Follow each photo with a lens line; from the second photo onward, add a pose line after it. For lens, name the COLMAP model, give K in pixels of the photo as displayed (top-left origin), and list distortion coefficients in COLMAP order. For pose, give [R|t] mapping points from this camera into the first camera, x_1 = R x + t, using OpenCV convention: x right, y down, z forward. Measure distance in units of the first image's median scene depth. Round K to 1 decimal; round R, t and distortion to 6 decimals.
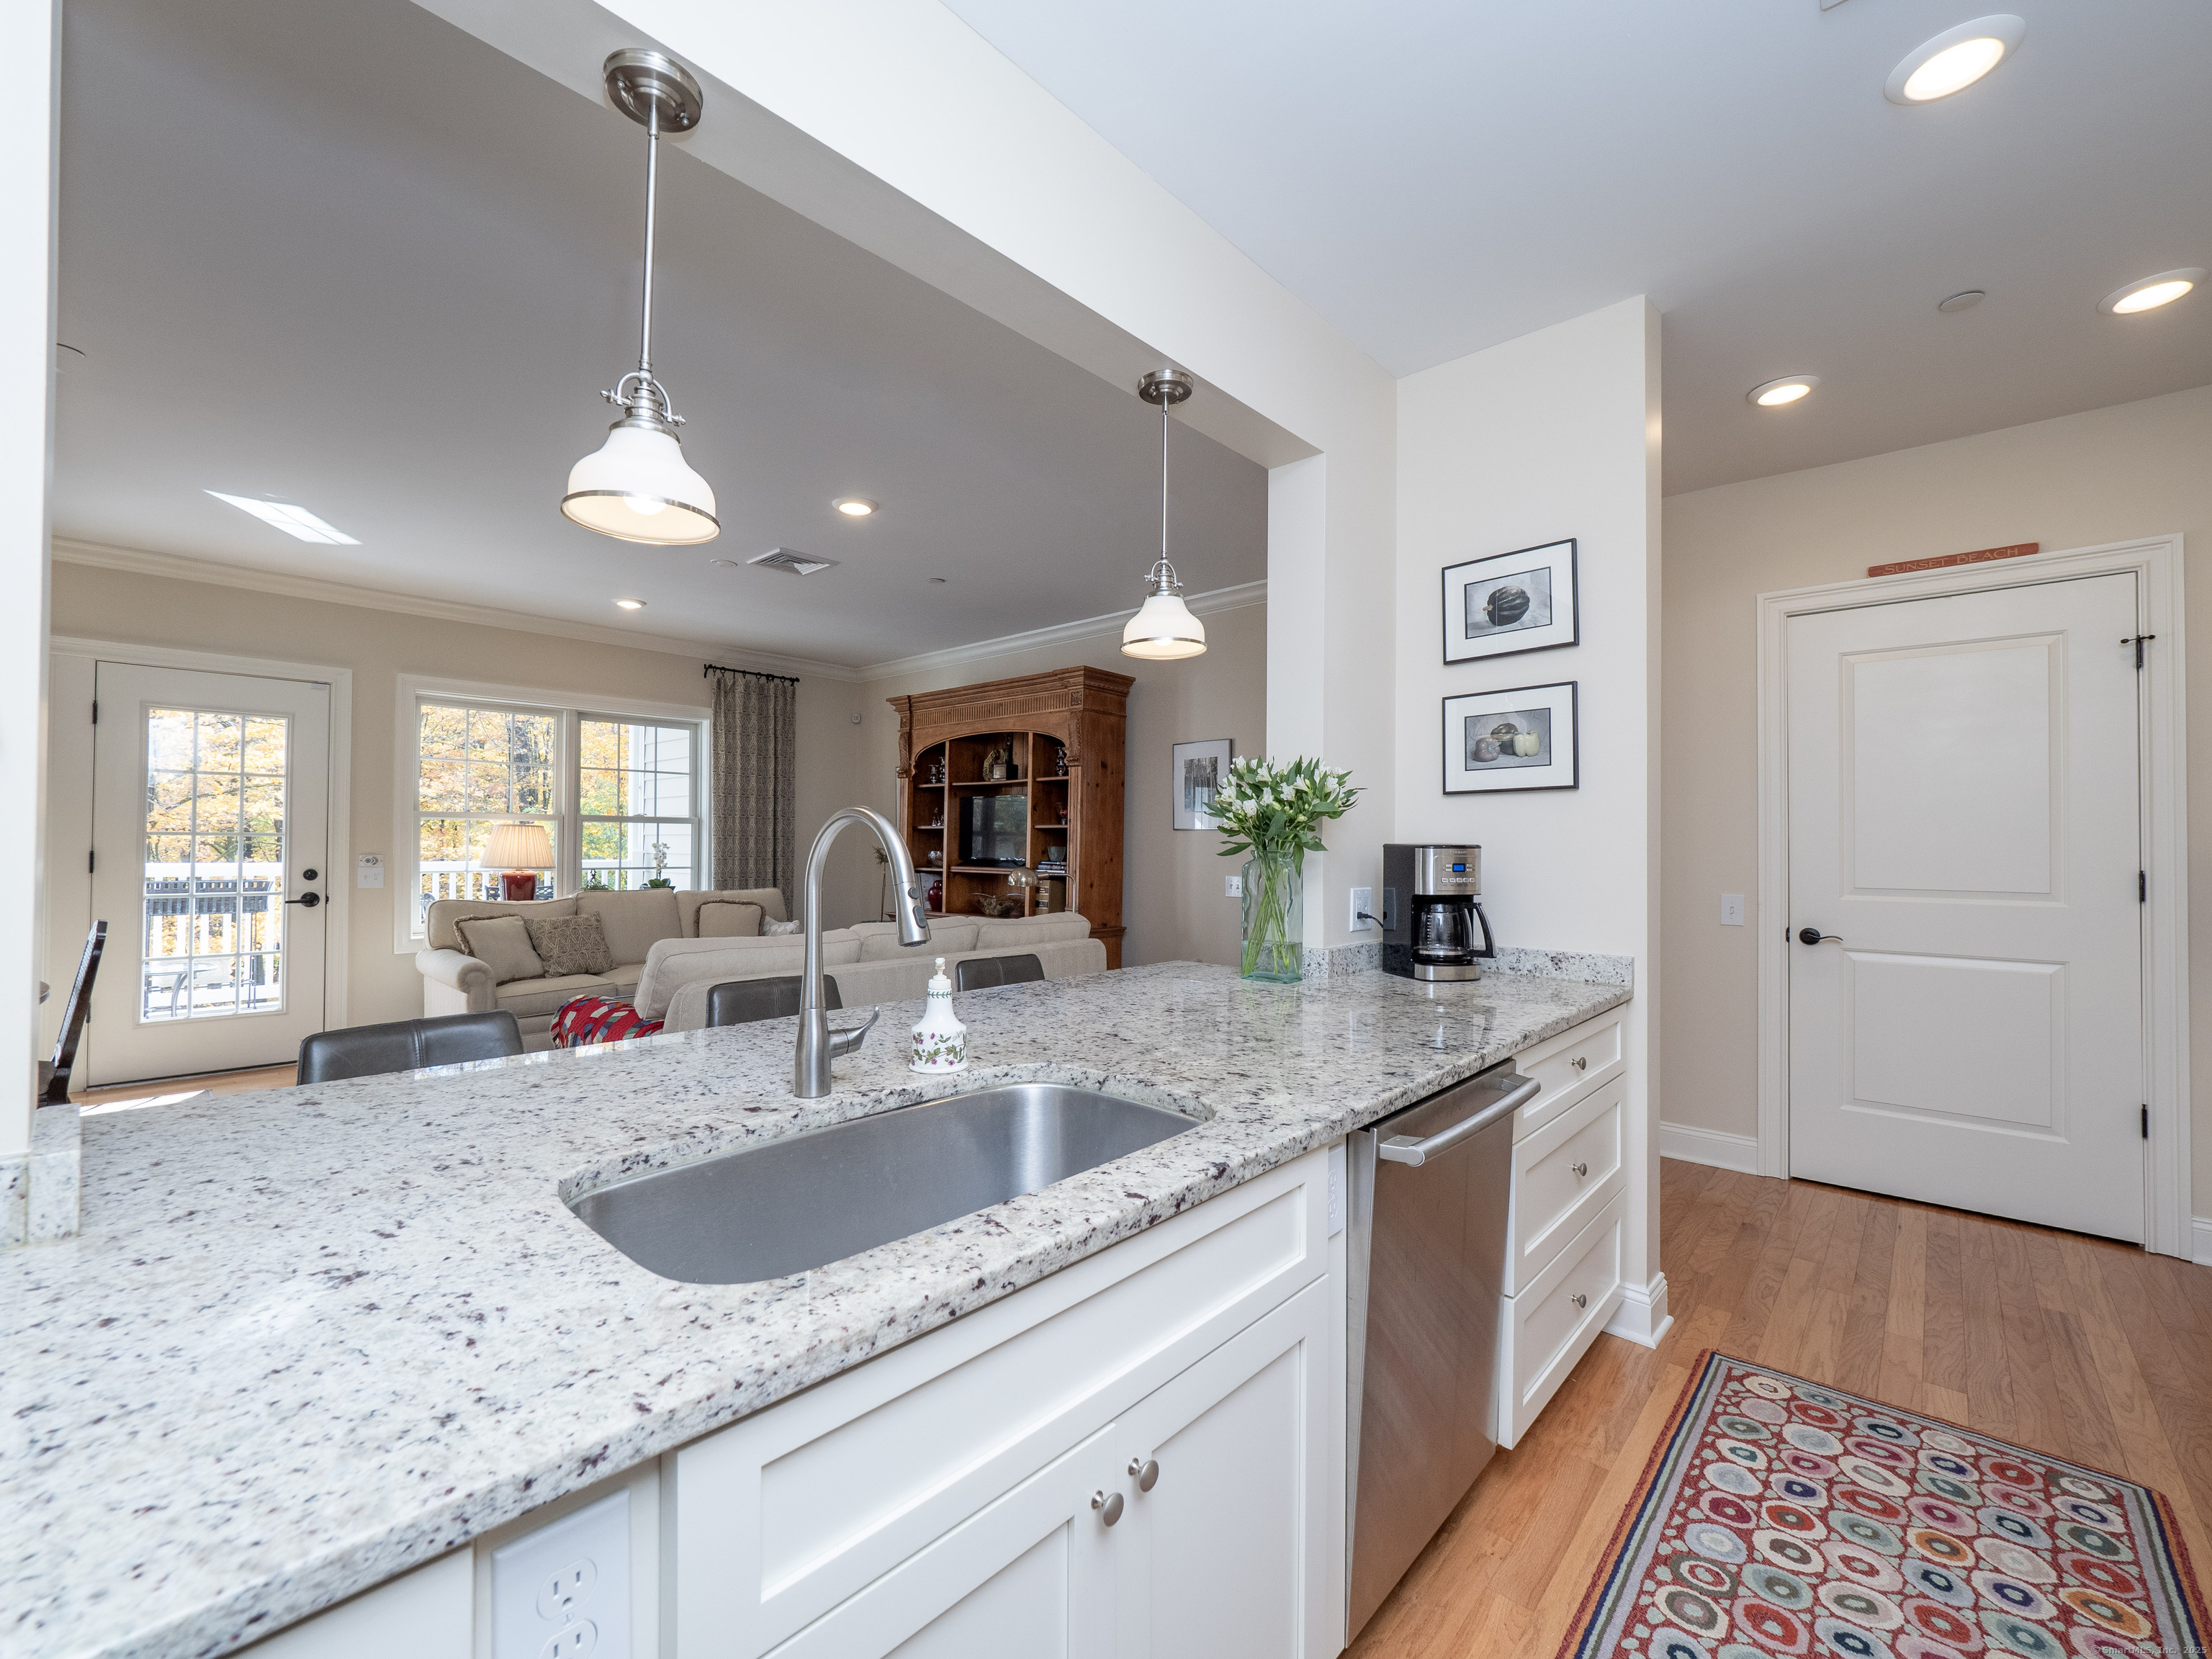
lens RADIAL K [[928.2, 0, 1098.6], [0, 928.2, 835.2], [0, 0, 1]] dist [-0.013693, 0.003528]
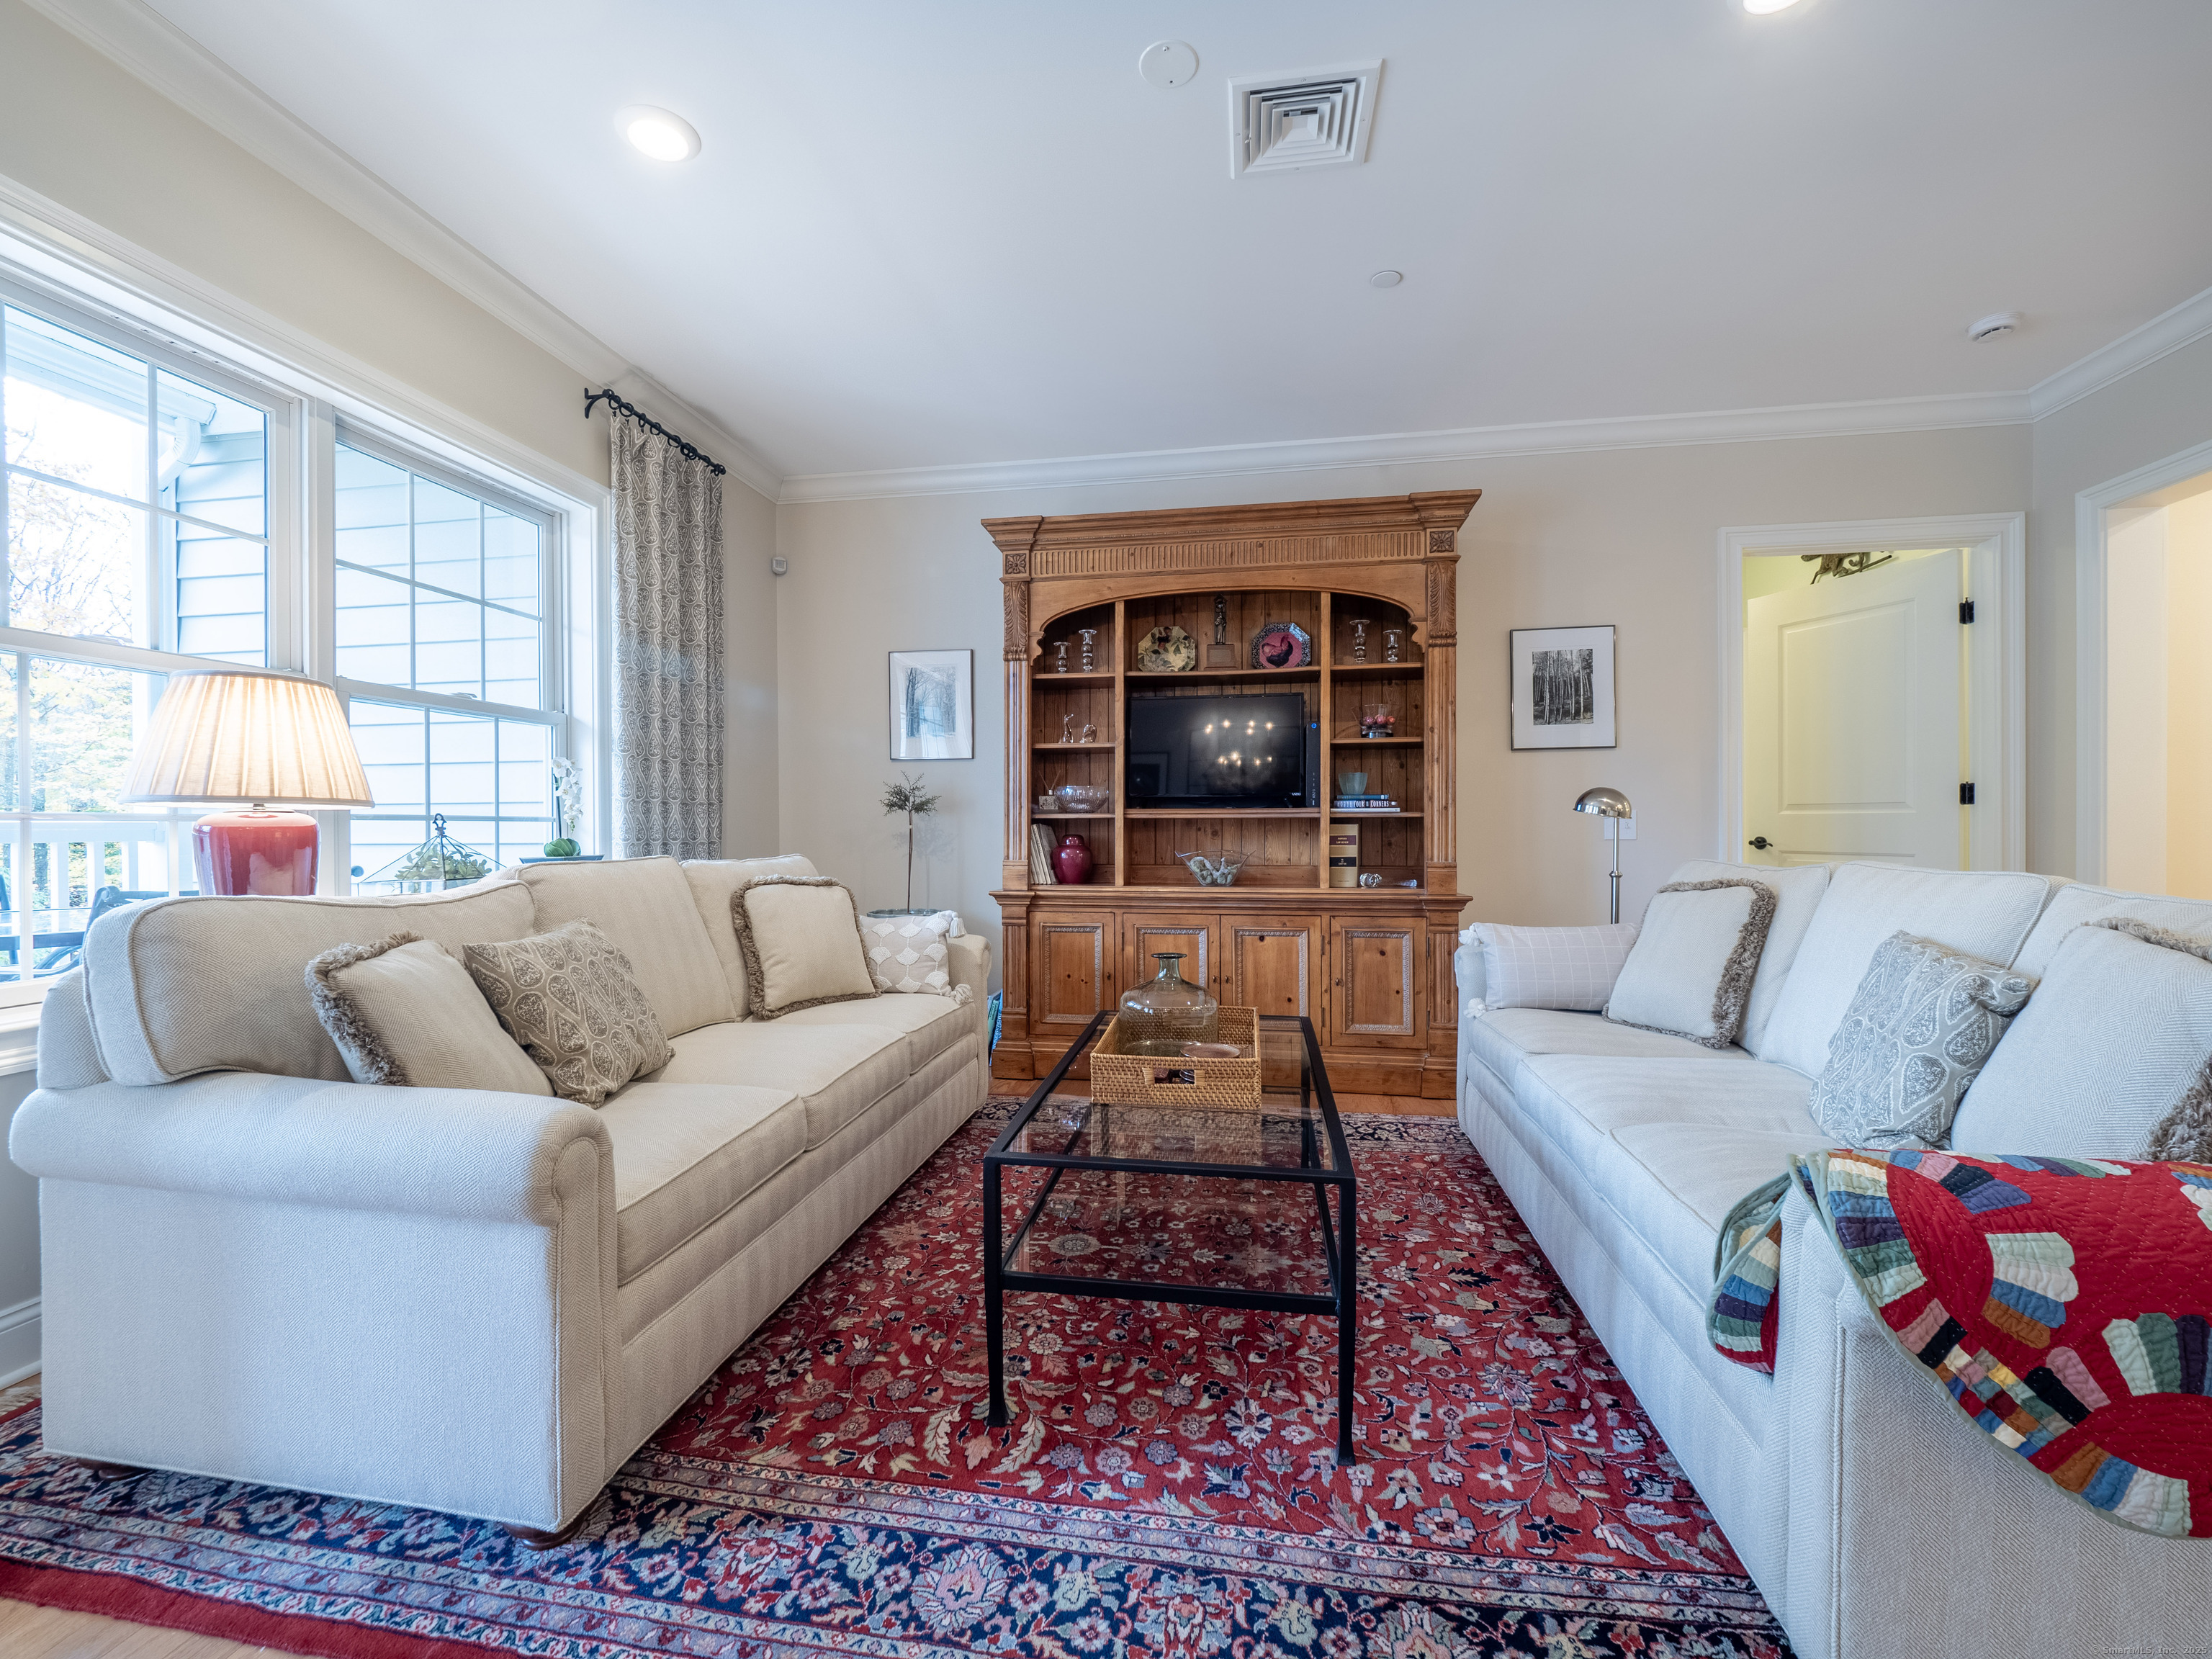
lens RADIAL K [[928.2, 0, 1098.3], [0, 928.2, 835.1], [0, 0, 1]] dist [-0.013693, 0.003528]
pose [[0.842098, -0.016118, 0.539084, -1.628473], [0.005178, 0.999749, 0.021804, 0.122166], [-0.539300, -0.015570, 0.841970, 1.615426]]
